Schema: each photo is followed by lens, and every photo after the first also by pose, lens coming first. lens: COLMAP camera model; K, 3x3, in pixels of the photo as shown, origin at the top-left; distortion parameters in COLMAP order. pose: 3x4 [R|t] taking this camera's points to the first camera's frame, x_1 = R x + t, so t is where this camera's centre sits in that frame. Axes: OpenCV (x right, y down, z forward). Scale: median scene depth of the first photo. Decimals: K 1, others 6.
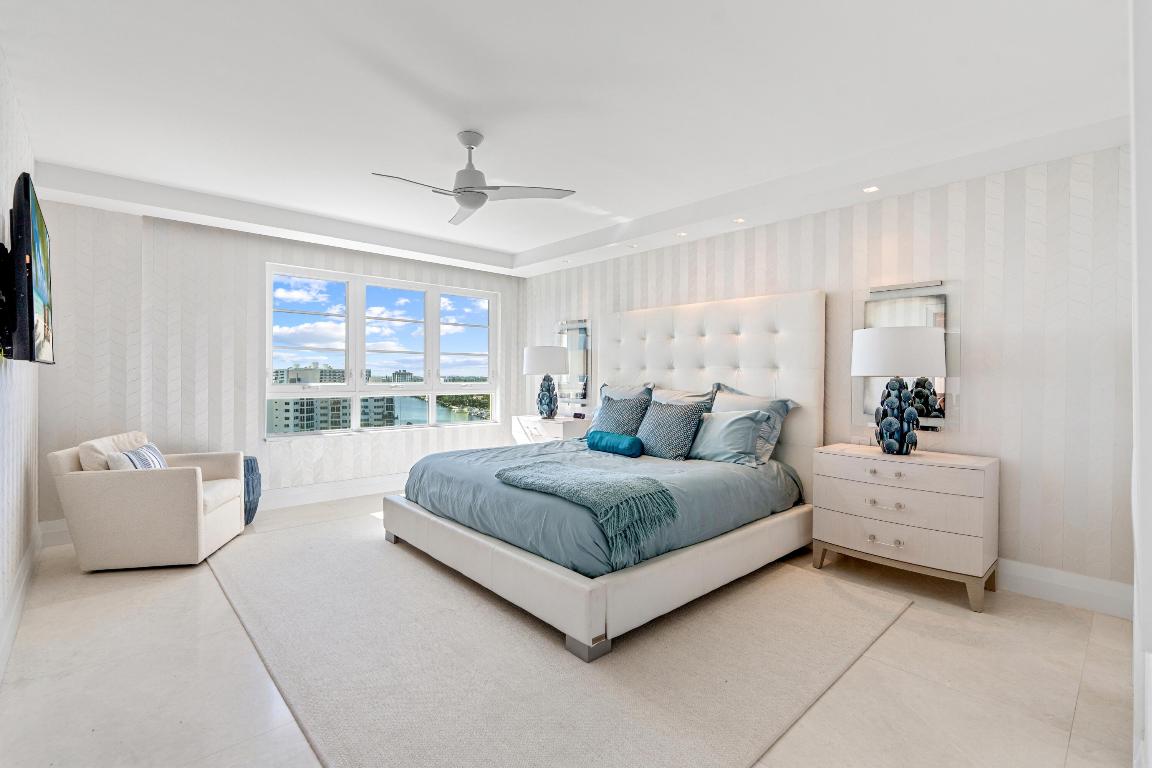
lens RADIAL K [[524.6, 0, 590.5], [0, 524.6, 386.4], [0, 0, 1]] dist [0.000703, -0.000021]
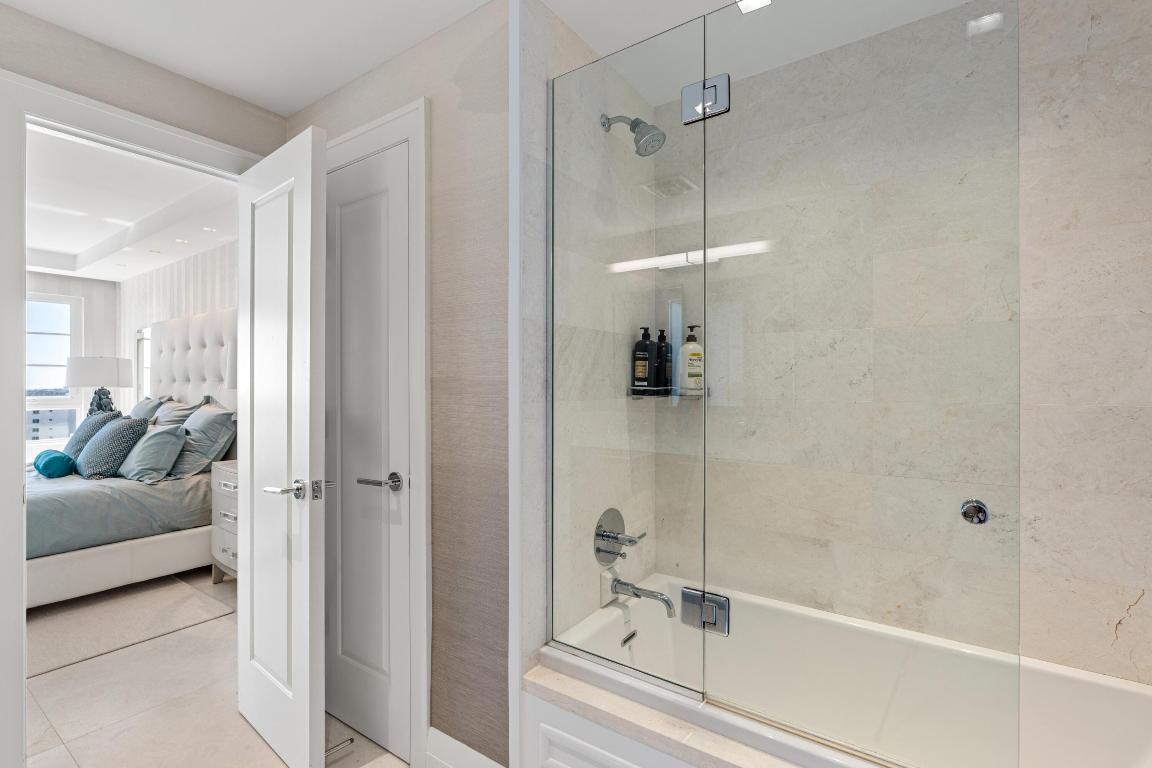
lens RADIAL K [[523.3, 0, 576.0], [0, 523.3, 384.0], [0, 0, 1]] dist [0.001106, 0.000020]
pose [[0.978175, -0.004180, 0.207739, 0.814370], [0.008553, 0.999760, -0.020157, -0.003897], [-0.207605, 0.021494, 0.977977, -0.105270]]
